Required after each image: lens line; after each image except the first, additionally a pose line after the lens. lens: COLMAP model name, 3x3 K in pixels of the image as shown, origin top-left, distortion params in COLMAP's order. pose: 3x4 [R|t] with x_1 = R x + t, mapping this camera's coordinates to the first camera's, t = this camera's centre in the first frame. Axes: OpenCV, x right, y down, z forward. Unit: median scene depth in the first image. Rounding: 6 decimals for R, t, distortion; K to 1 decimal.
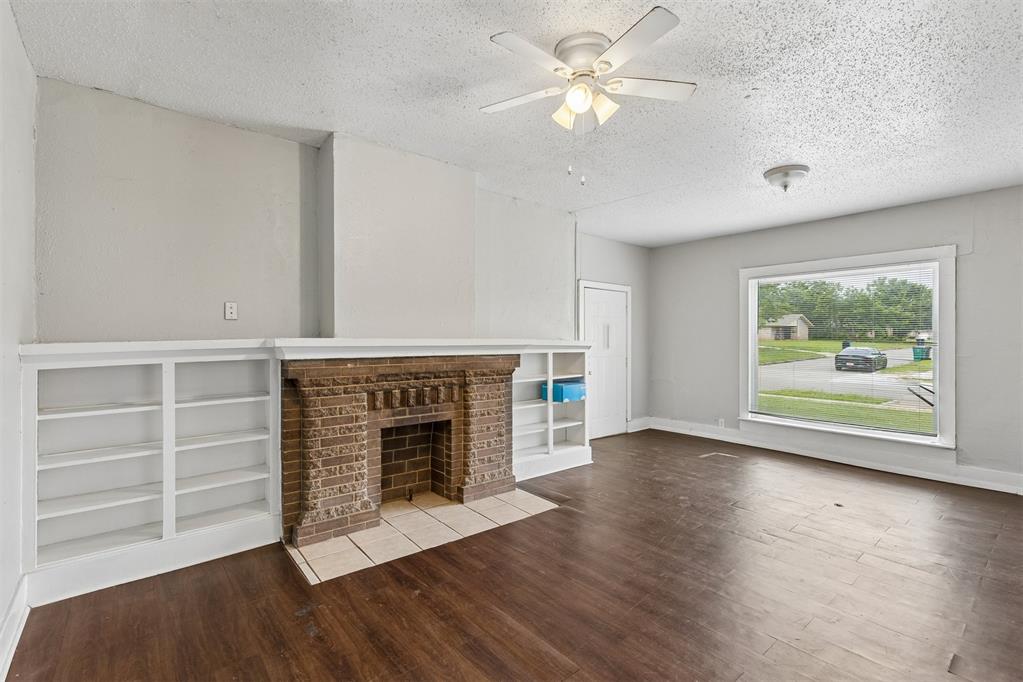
lens RADIAL K [[465.3, 0, 509.0], [0, 465.3, 341.9], [0, 0, 1]] dist [0.005034, -0.000846]
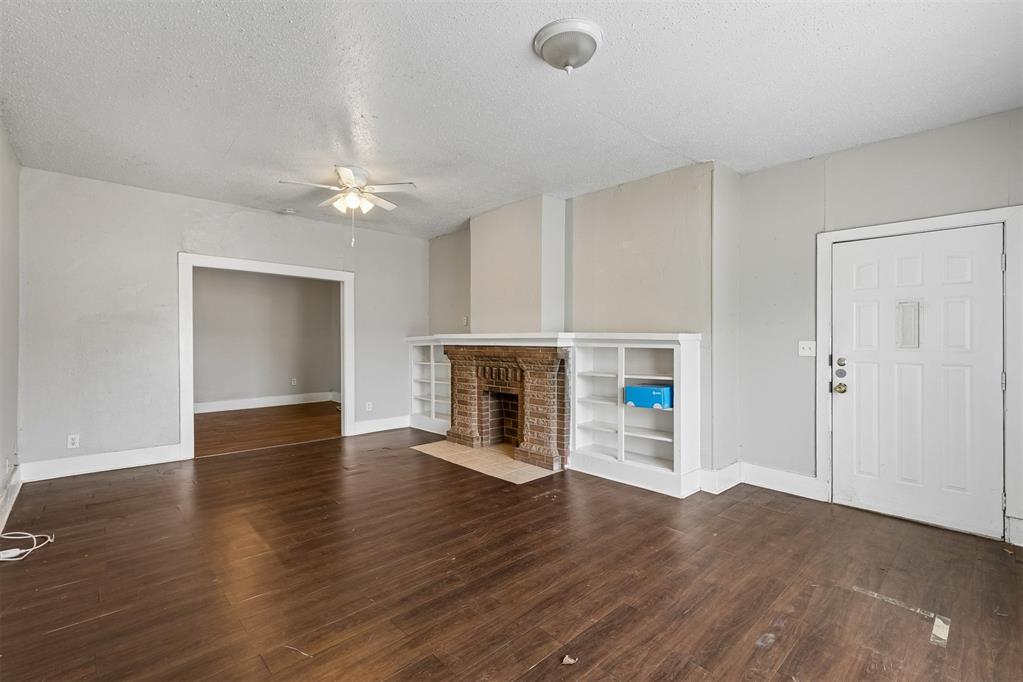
lens RADIAL K [[465.3, 0, 514.9], [0, 465.3, 335.2], [0, 0, 1]] dist [0.005034, -0.000846]
pose [[0.065292, -0.005876, -0.997849, 1.260702], [0.000840, 0.999983, -0.005834, 0.006421], [0.997866, -0.000457, 0.065296, 0.957623]]
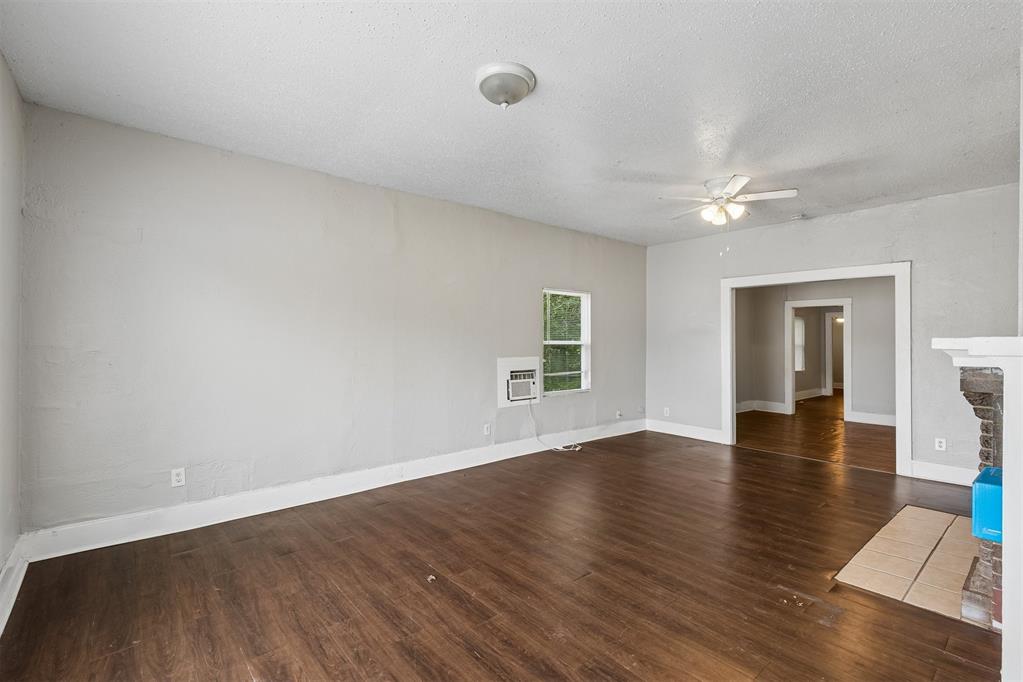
lens RADIAL K [[465.3, 0, 517.5], [0, 465.3, 343.1], [0, 0, 1]] dist [0.005034, -0.000846]
pose [[-0.999806, -0.007691, -0.018132, 0.612286], [-0.007805, 0.999950, 0.006245, -0.007547], [0.018083, 0.006386, -0.999816, 1.794285]]
